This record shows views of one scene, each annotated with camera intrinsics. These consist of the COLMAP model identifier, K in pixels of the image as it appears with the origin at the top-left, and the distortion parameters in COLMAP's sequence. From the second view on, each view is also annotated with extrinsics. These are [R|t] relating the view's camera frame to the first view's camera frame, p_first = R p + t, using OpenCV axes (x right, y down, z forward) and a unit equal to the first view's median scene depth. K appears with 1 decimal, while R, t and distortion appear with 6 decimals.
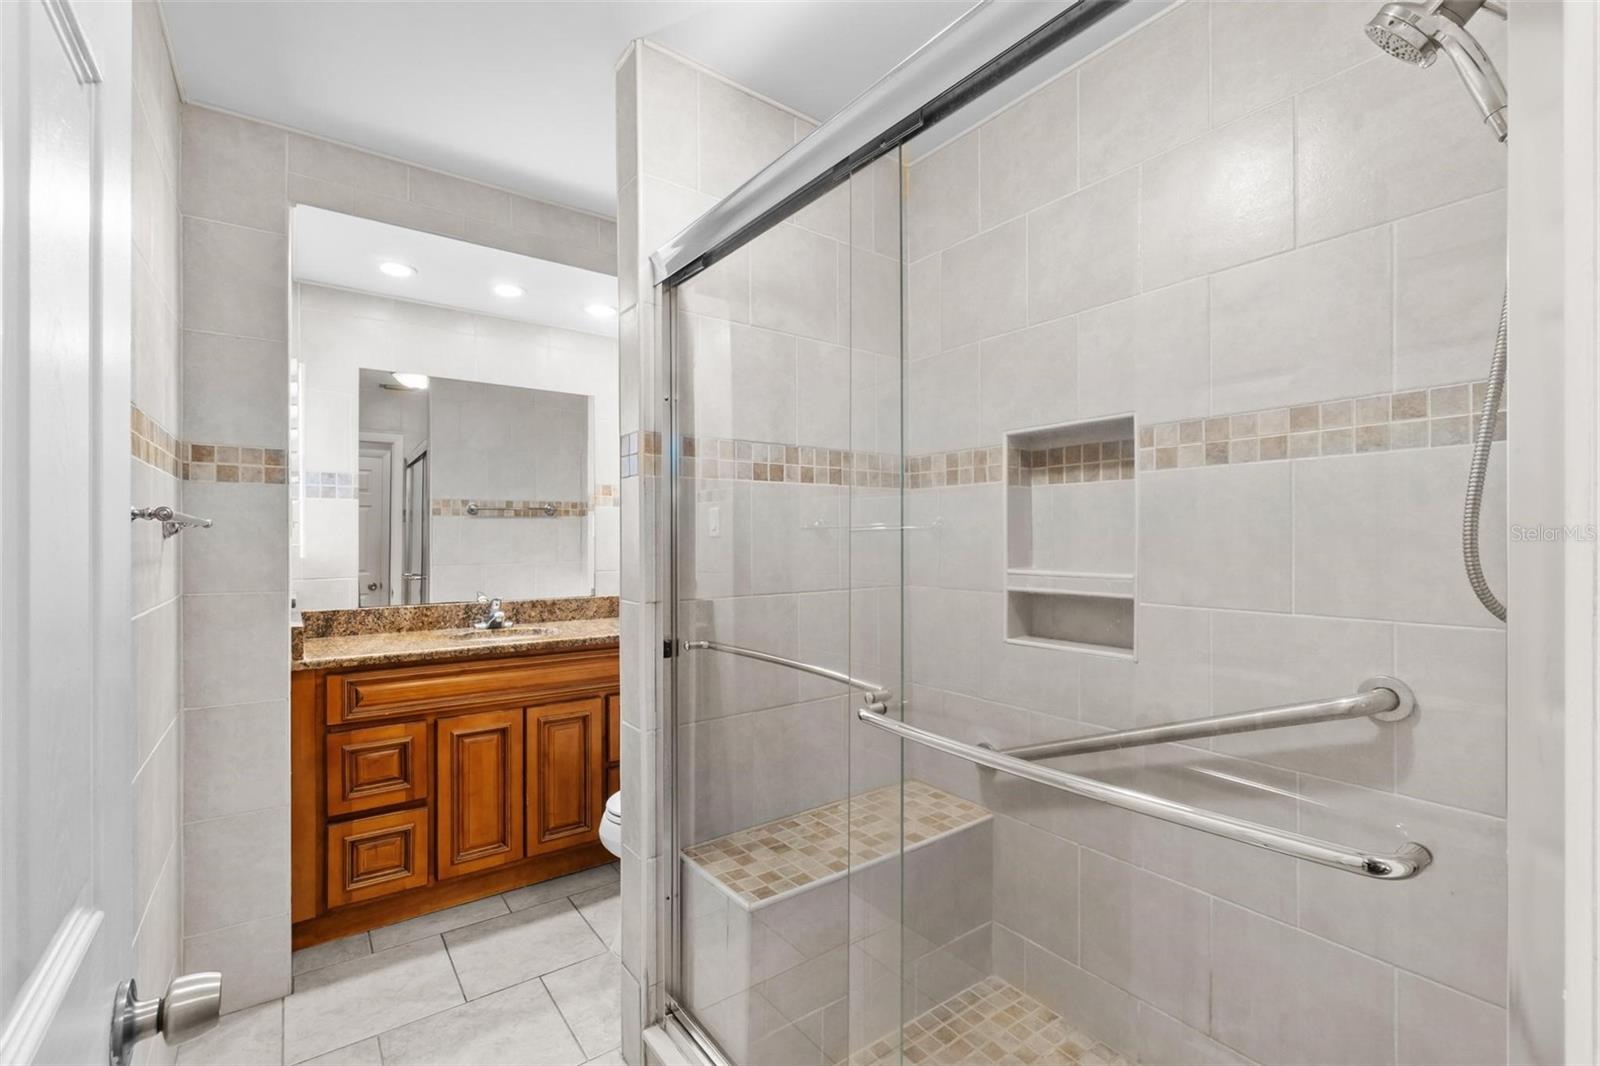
lens RADIAL K [[693.5, 0, 801.6], [0, 693.5, 538.2], [0, 0, 1]] dist [0.000981, 0.000494]
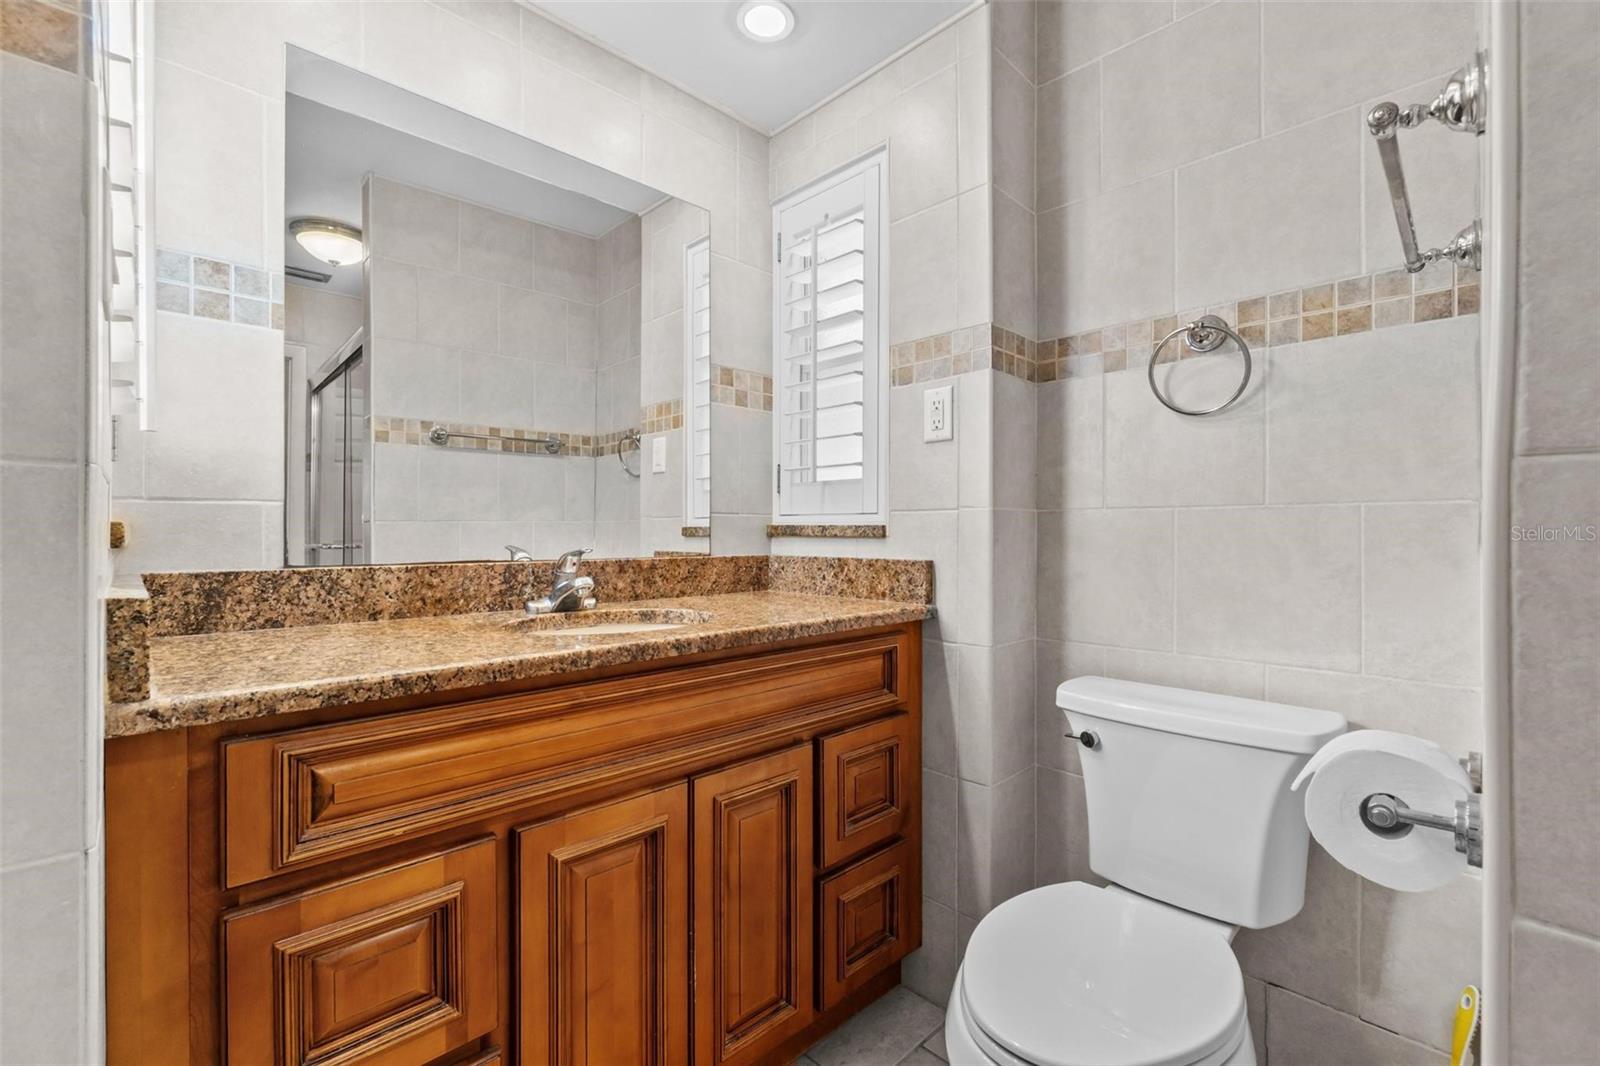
lens RADIAL K [[686.2, 0, 806.5], [0, 686.2, 530.8], [0, 0, 1]] dist [-0.001608, -0.000604]
pose [[0.989454, 0.001049, 0.144844, -0.389265], [-0.000939, 0.999999, -0.000832, 0.081298], [-0.144845, 0.000687, 0.989454, 0.540287]]
